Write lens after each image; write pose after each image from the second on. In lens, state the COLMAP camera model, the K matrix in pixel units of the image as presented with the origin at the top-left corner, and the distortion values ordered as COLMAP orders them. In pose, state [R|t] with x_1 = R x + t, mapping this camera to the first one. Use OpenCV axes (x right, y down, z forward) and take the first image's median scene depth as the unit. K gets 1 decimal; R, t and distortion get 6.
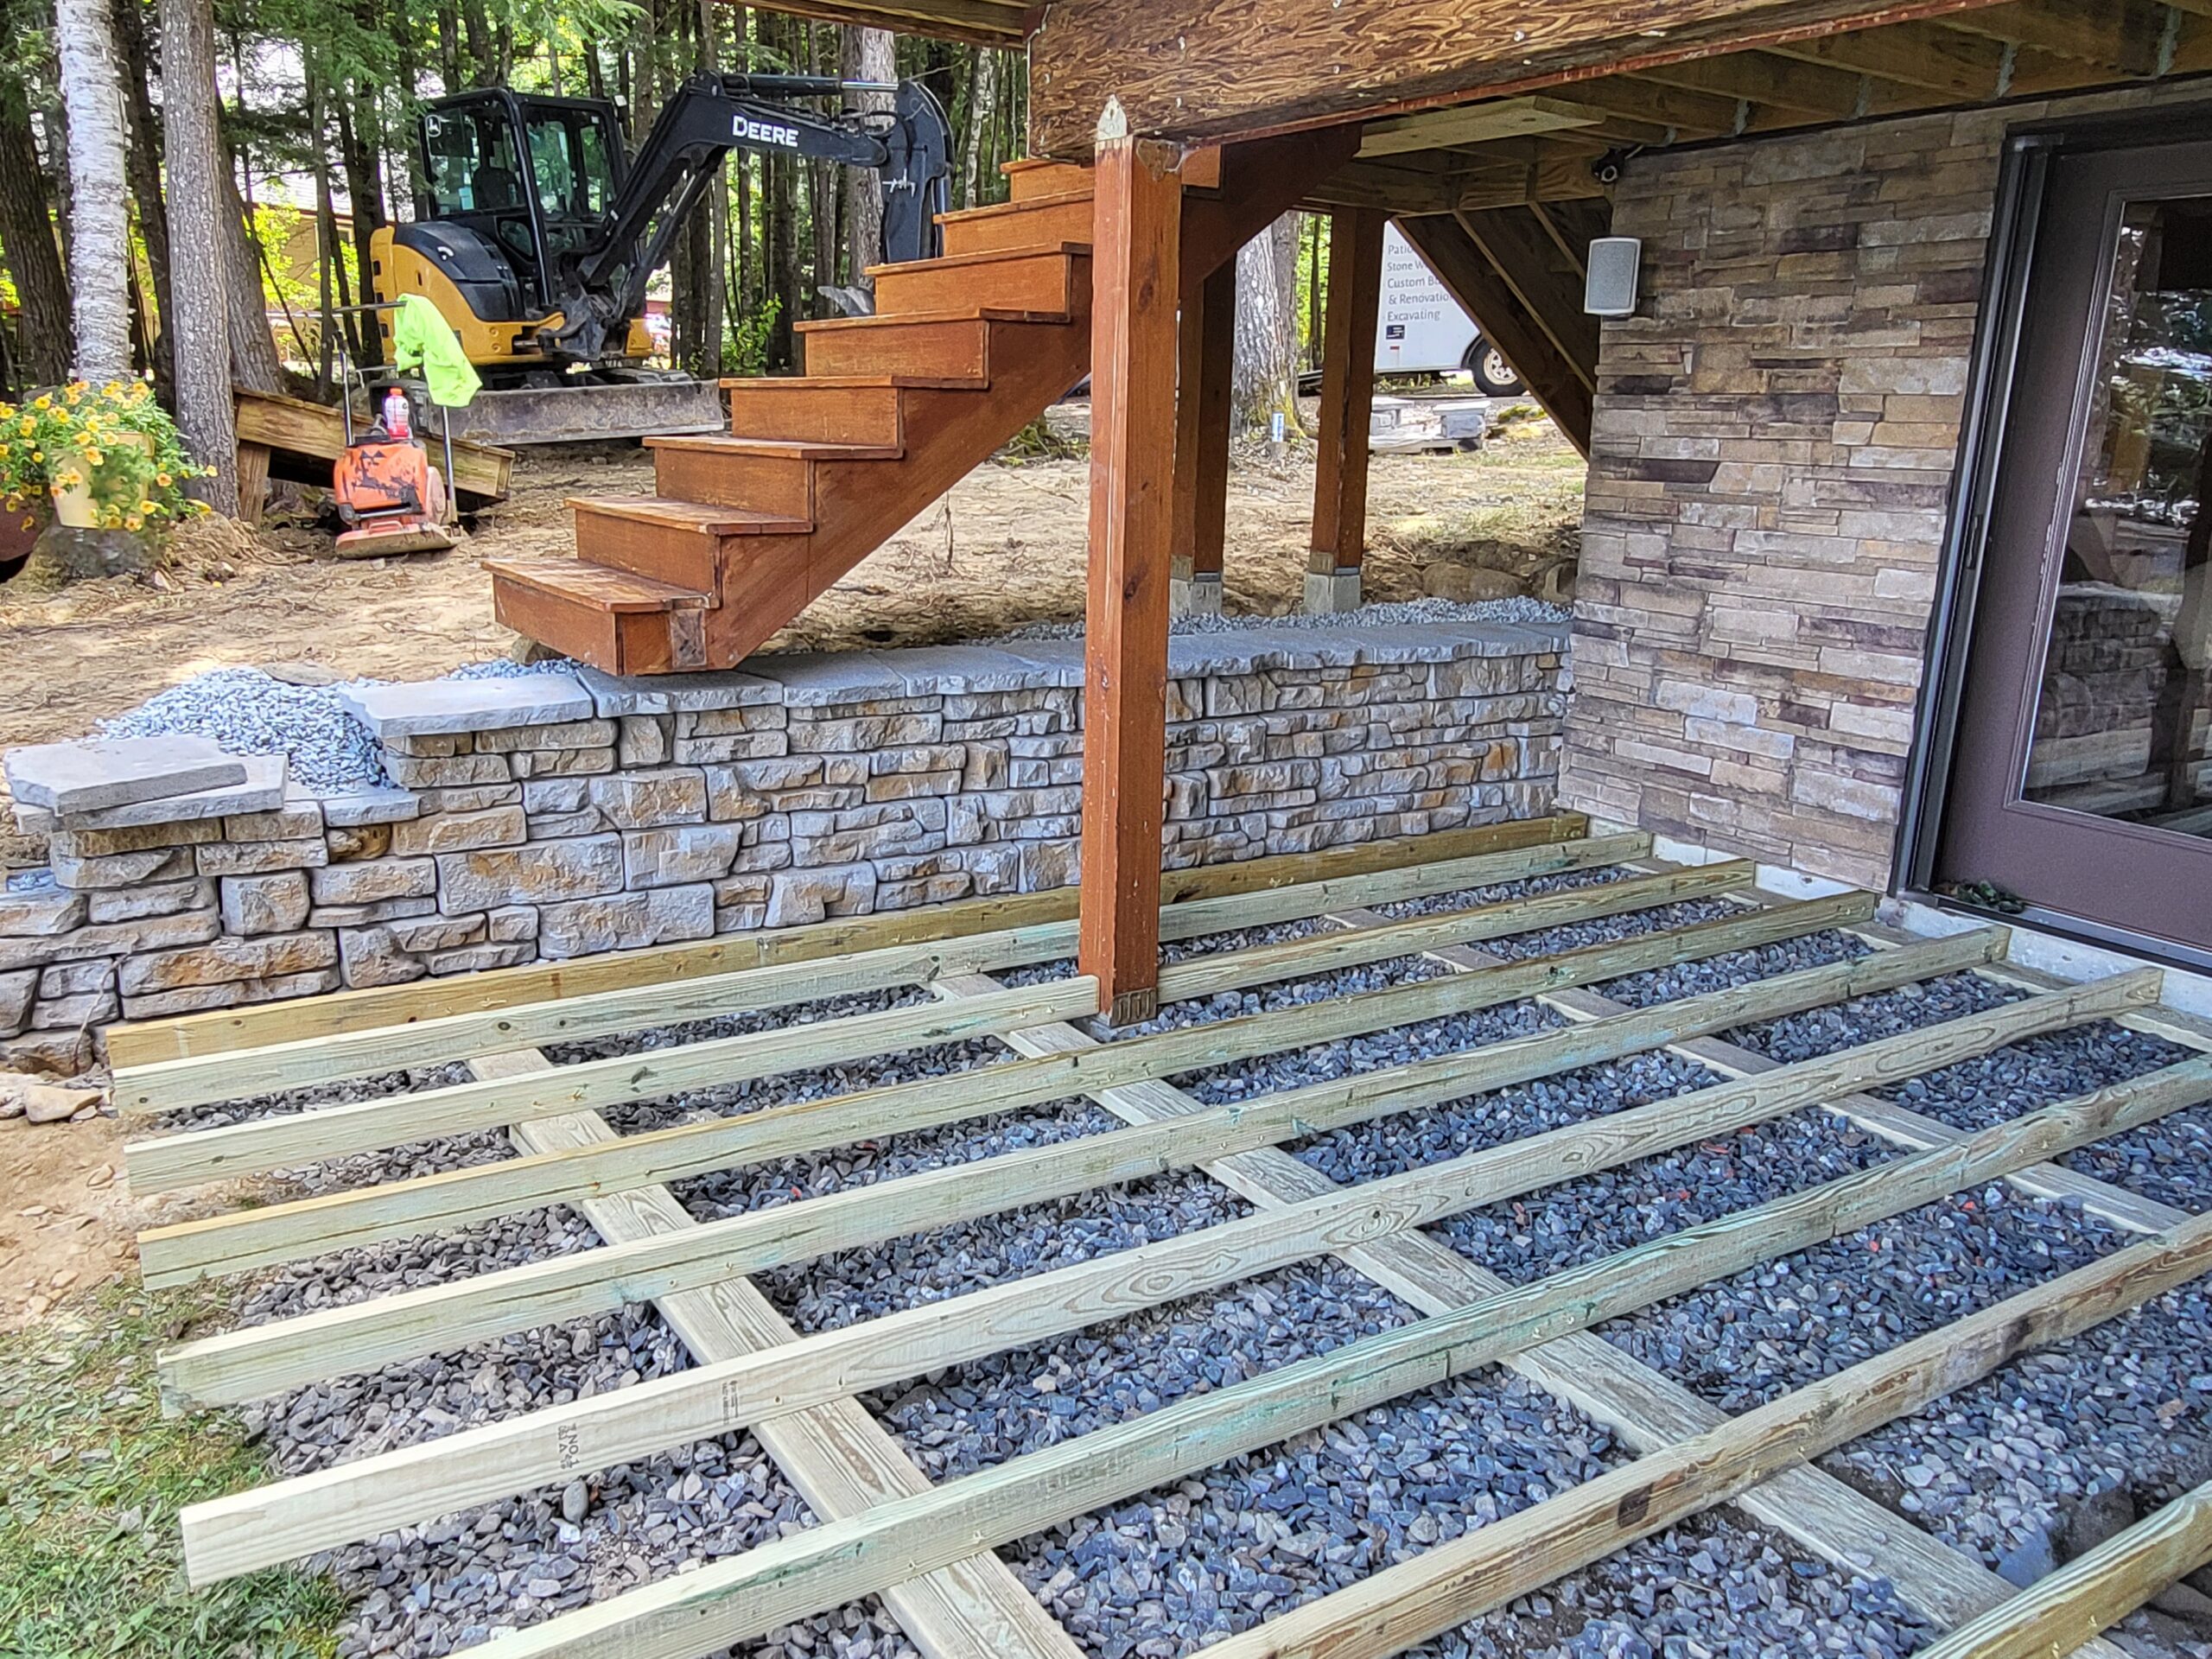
lens RADIAL K [[1682.8, 0, 1084.7], [0, 1682.8, 847.6], [0, 0, 1]] dist [-0.017550, 0.027872]
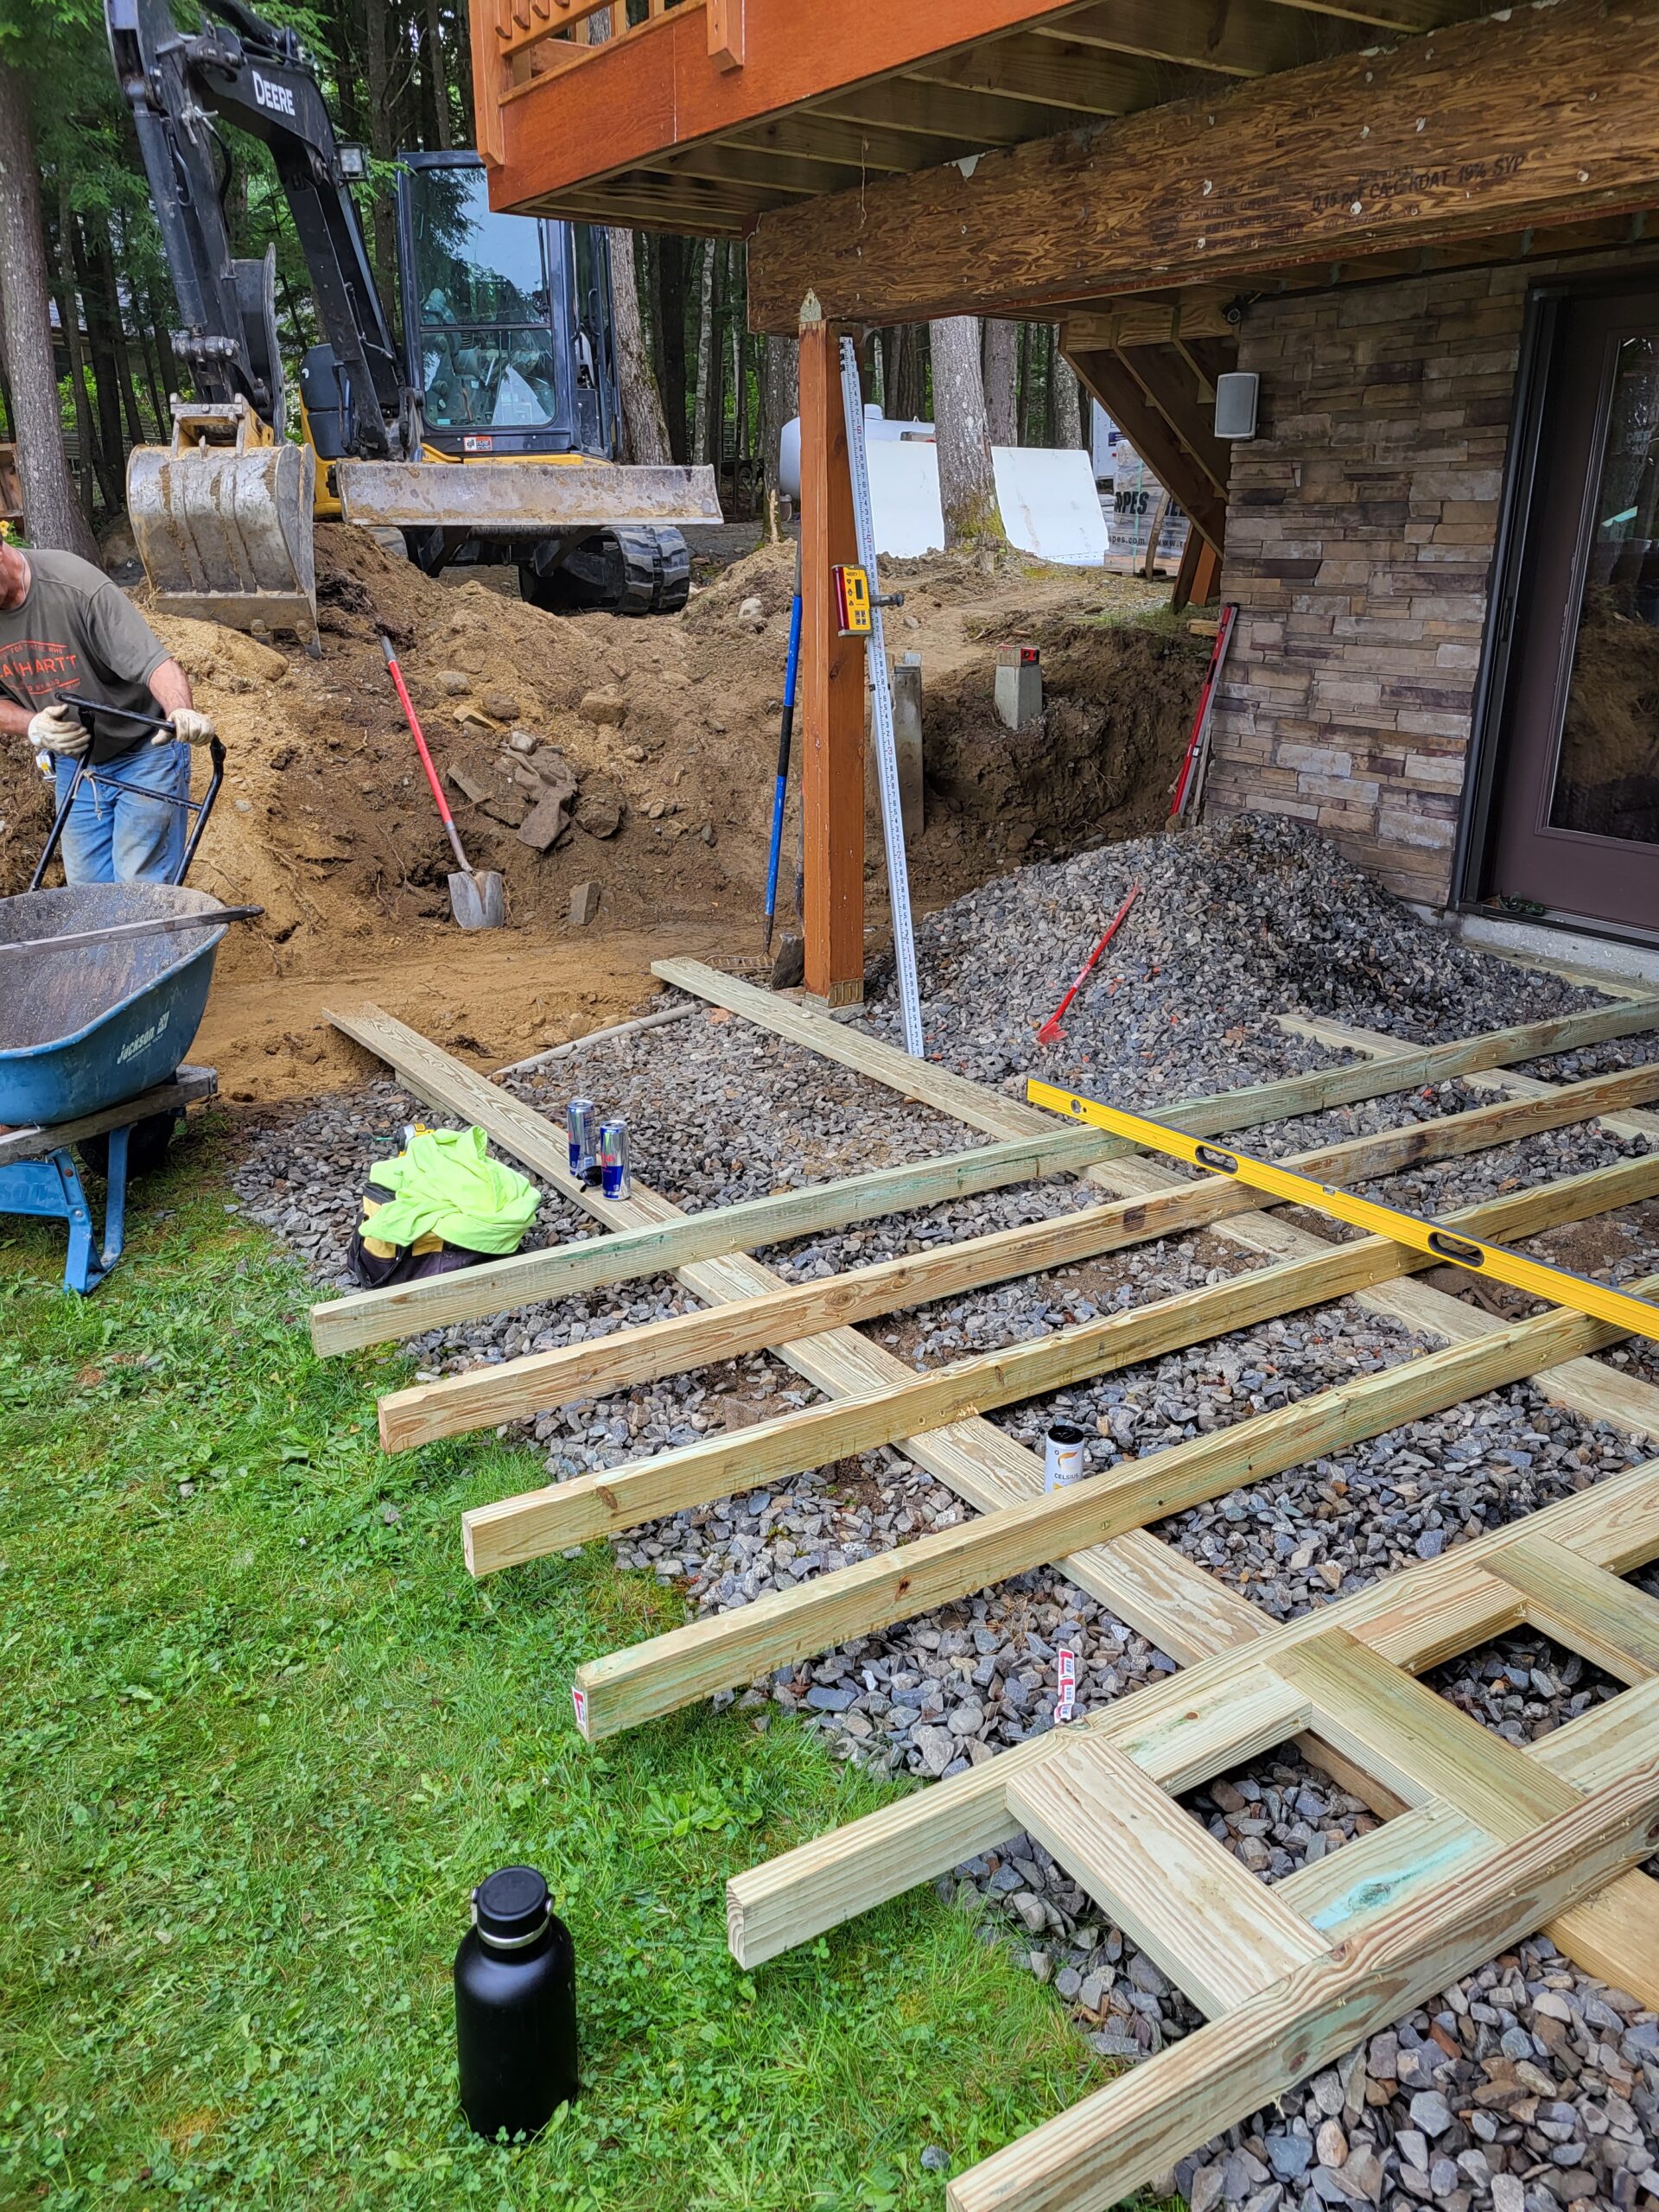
lens RADIAL K [[1678.3, 0, 851.5], [0, 1678.3, 1084.9], [0, 0, 1]] dist [0.053414, -0.040615]
pose [[0.999716, -0.023382, 0.004560, 0.021632], [0.023013, 0.997356, 0.068932, 0.065157], [-0.006160, -0.068808, 0.997611, -0.282733]]
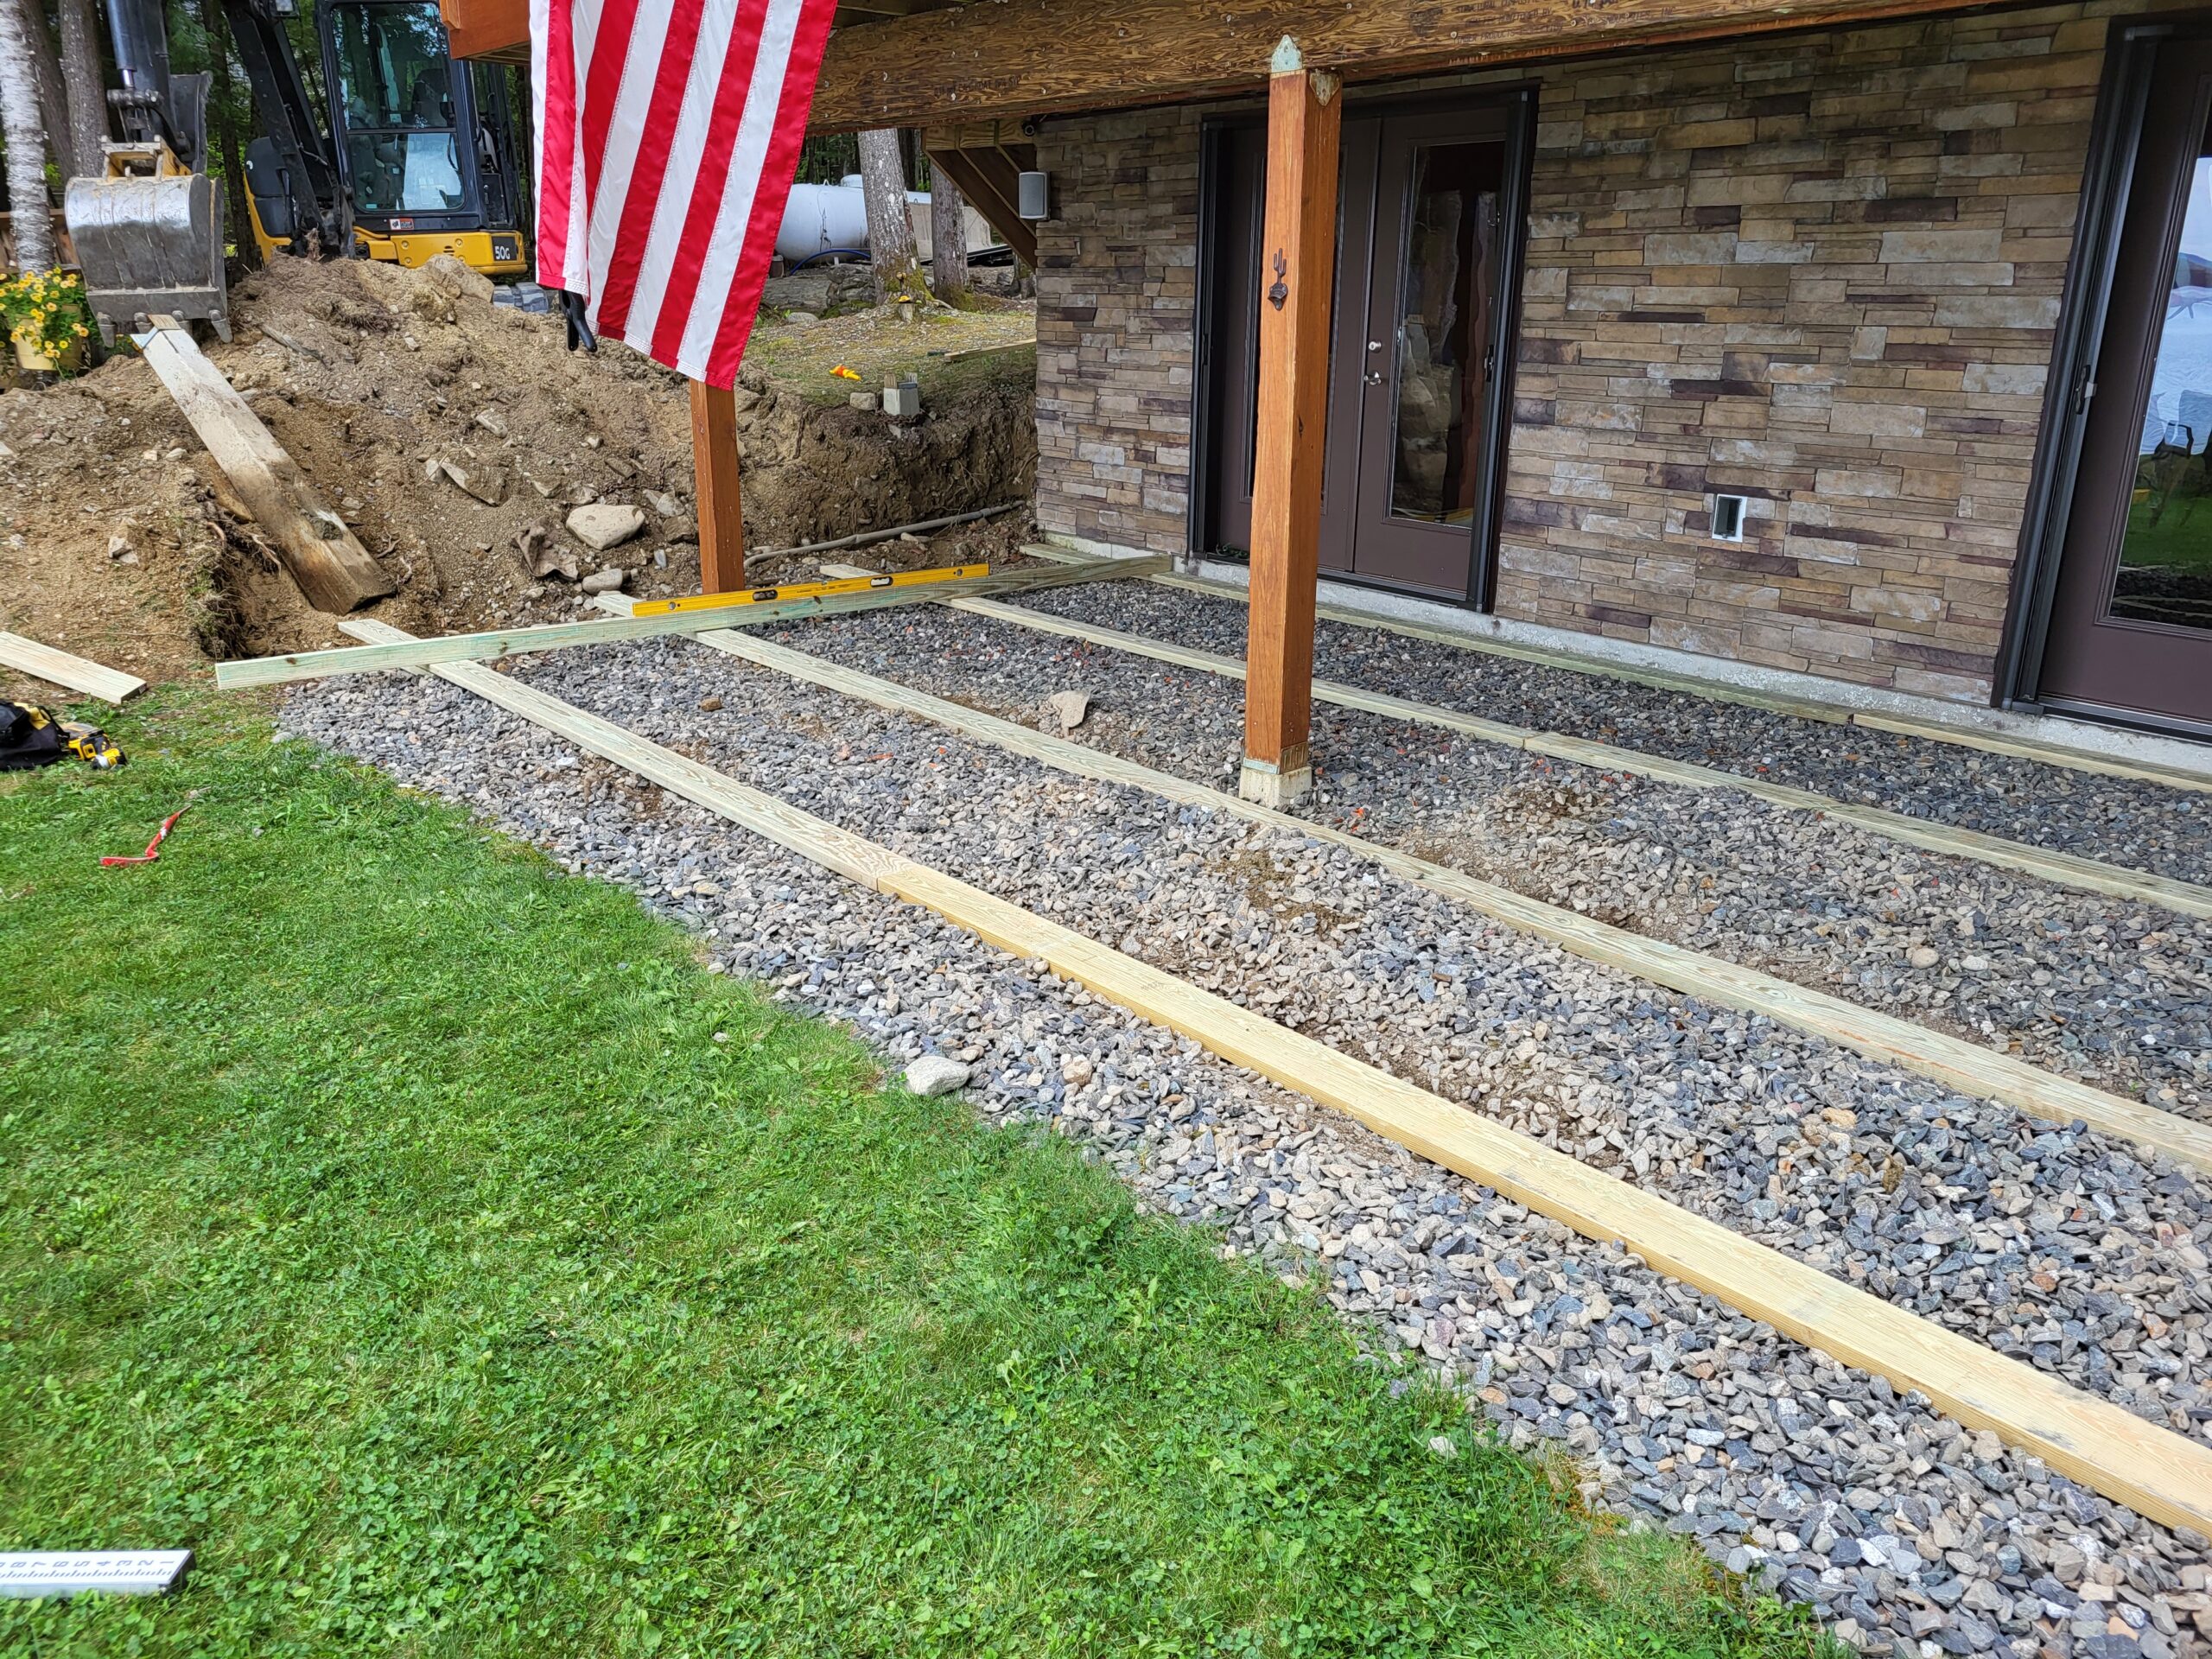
lens RADIAL K [[1678.3, 0, 1083.0], [0, 1678.3, 798.0], [0, 0, 1]] dist [0.053414, -0.040615]
pose [[0.993144, -0.049984, 0.105673, 0.176040], [0.045199, 0.997862, 0.047207, 0.198608], [-0.107806, -0.042107, 0.993280, -0.770328]]
